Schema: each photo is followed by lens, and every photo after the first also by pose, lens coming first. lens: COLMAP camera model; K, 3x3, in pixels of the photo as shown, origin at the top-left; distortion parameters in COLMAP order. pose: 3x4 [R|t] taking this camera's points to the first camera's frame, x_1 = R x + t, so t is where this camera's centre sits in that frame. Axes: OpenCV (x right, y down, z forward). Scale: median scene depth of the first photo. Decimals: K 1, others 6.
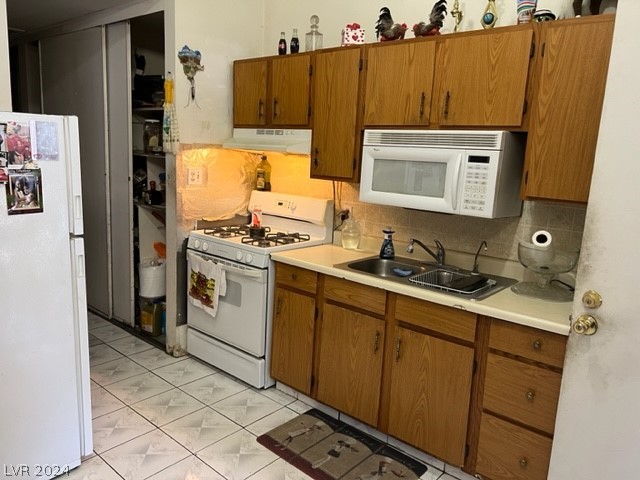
lens RADIAL K [[480.9, 0, 320.3], [0, 480.9, 234.7], [0, 0, 1]] dist [0.048622, -0.071503]
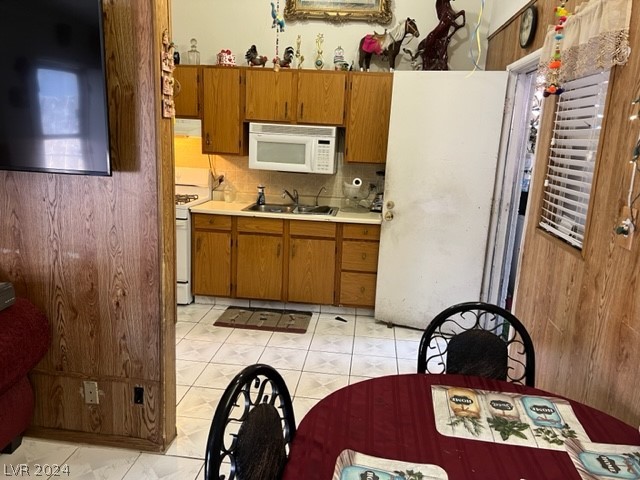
lens RADIAL K [[480.9, 0, 319.8], [0, 480.9, 242.3], [0, 0, 1]] dist [0.048622, -0.071503]
pose [[0.807657, -0.133412, 0.574362, -0.723221], [0.090112, 0.990553, 0.103371, 0.029867], [-0.582727, -0.031732, 0.812048, -0.459943]]
